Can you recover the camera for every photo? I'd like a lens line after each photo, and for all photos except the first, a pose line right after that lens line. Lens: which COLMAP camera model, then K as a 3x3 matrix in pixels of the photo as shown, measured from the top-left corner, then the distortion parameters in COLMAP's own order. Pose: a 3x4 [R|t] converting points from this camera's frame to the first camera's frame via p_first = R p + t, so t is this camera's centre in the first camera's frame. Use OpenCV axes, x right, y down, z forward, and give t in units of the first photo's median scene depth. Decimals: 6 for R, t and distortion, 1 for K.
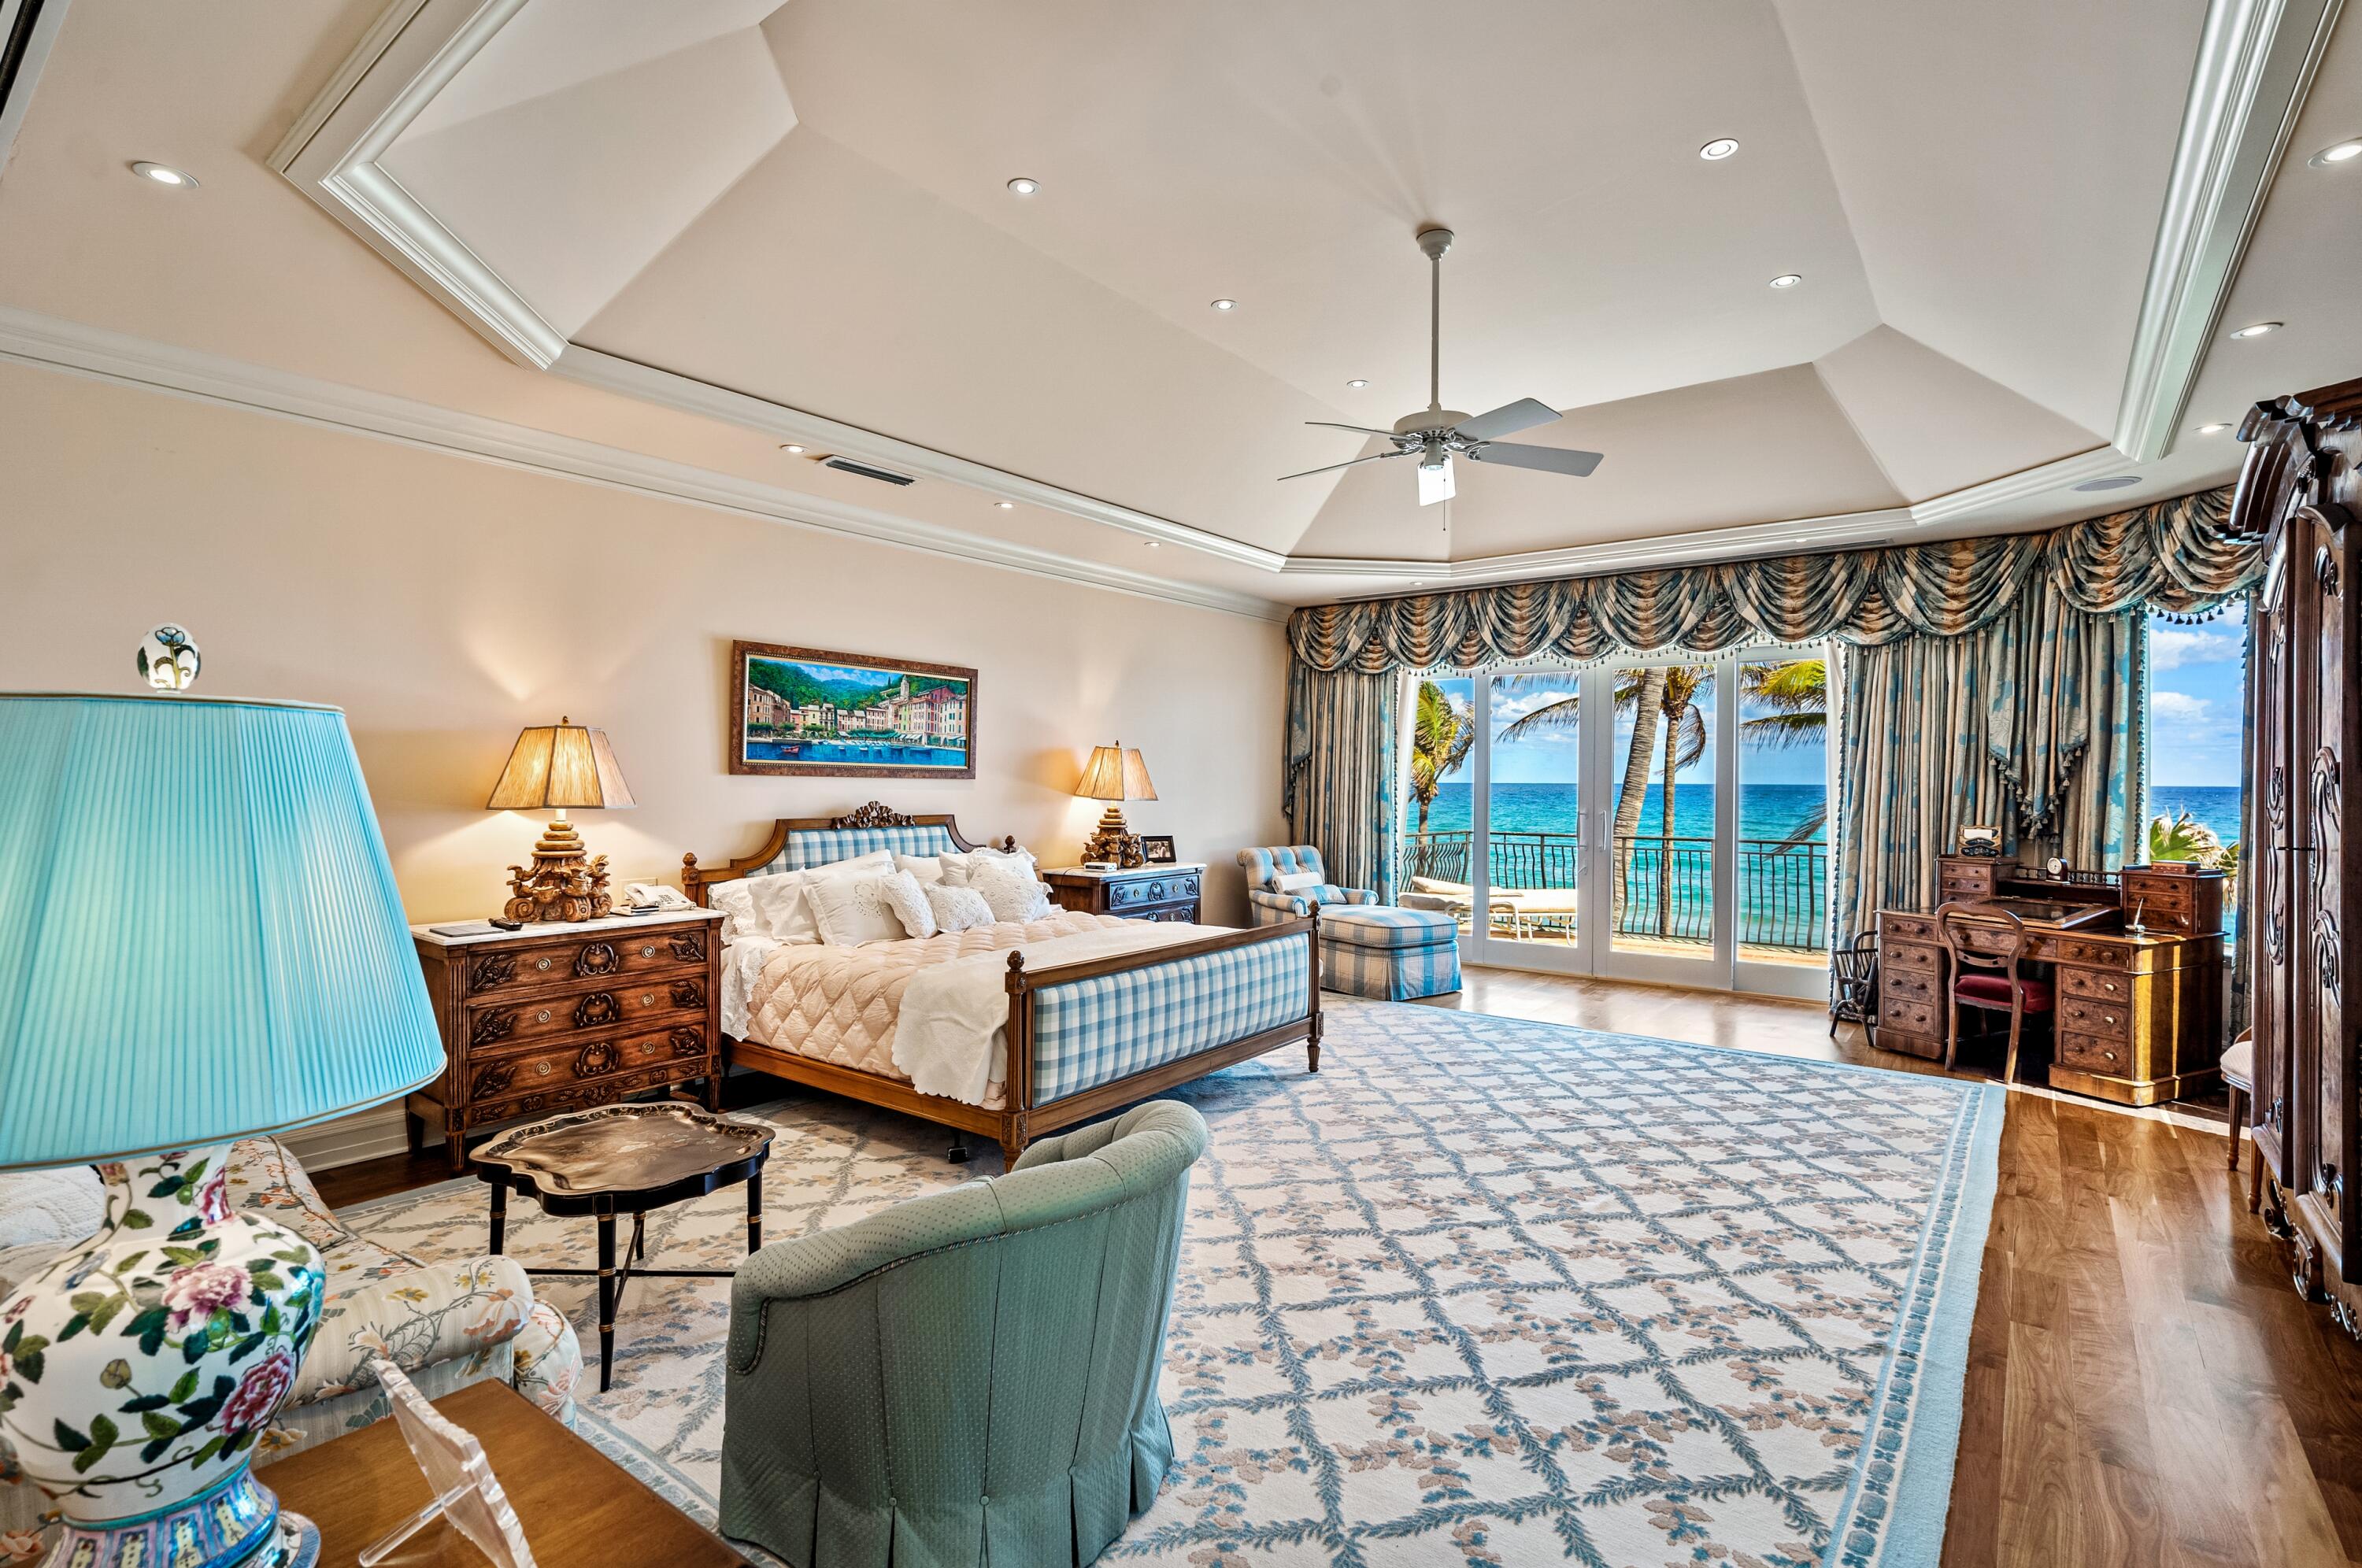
lens RADIAL K [[1085.0, 0, 1187.0], [0, 1085.0, 781.4], [0, 0, 1]] dist [0.001828, 0.000033]
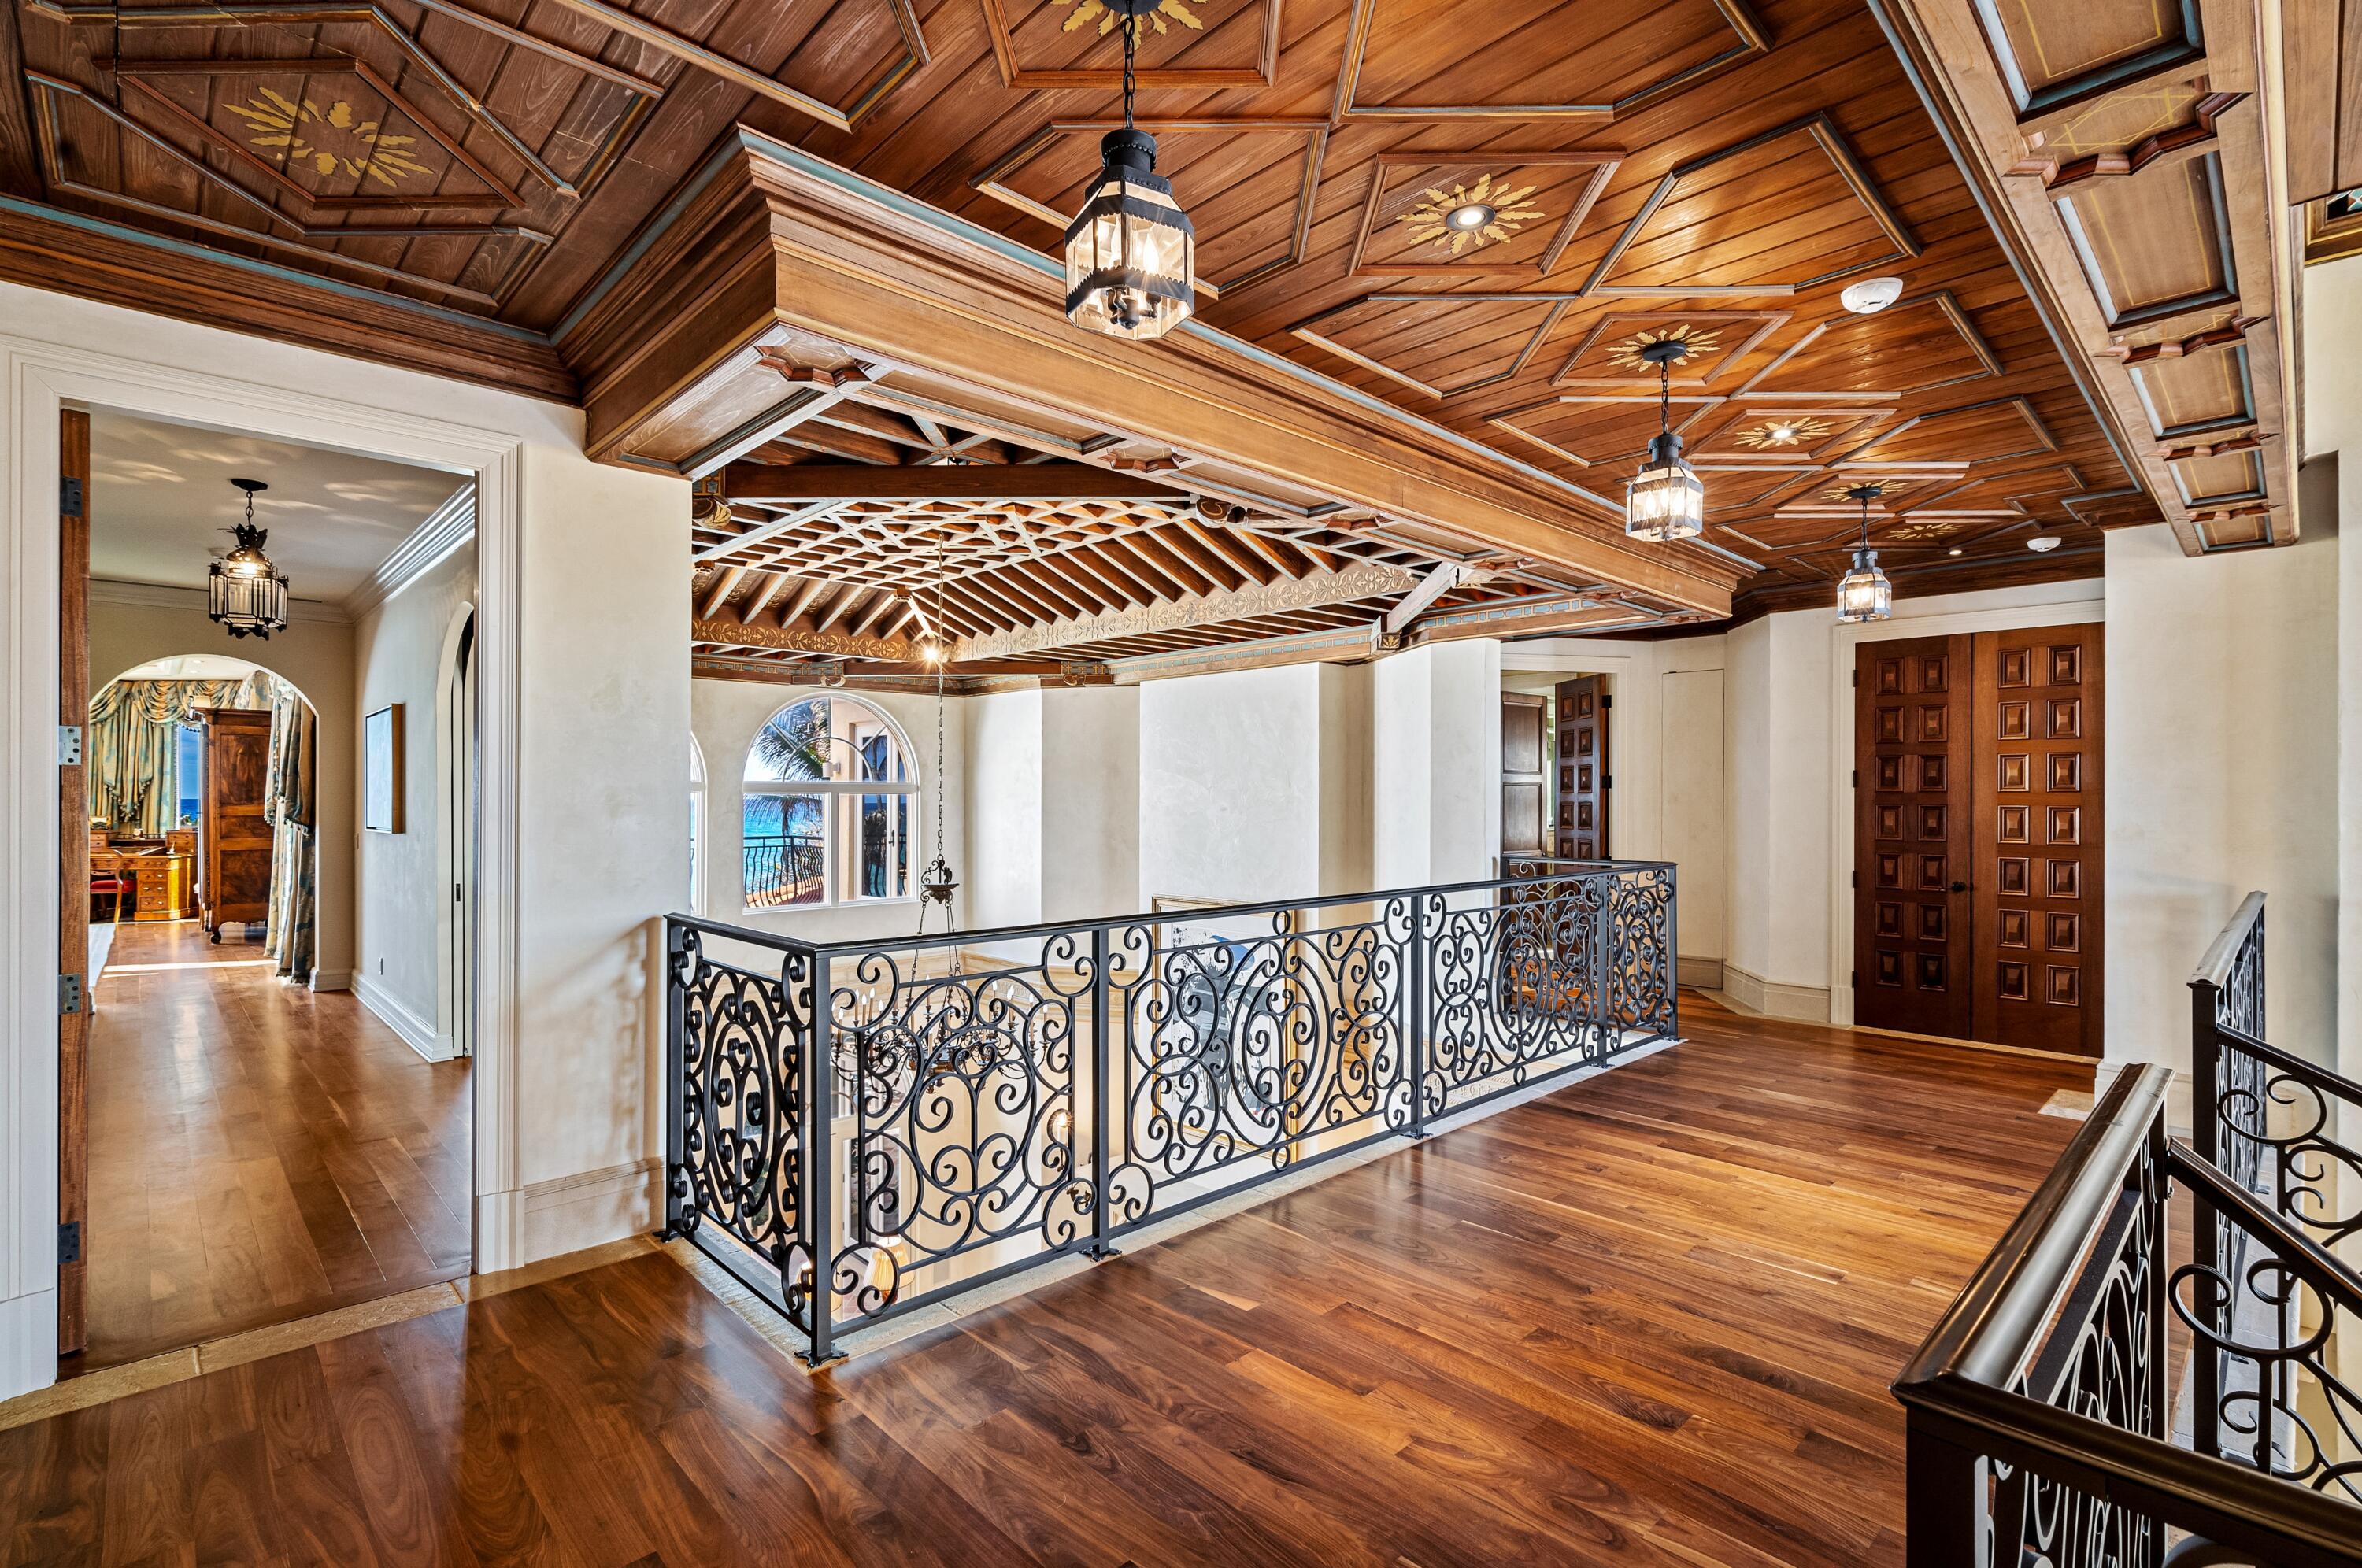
lens RADIAL K [[1085.0, 0, 1185.3], [0, 1085.0, 789.8], [0, 0, 1]] dist [0.001828, 0.000033]
pose [[0.137305, -0.002412, 0.990526, -1.149456], [0.007109, 0.999974, 0.001449, 0.001087], [-0.990503, 0.006842, 0.137318, -1.480879]]
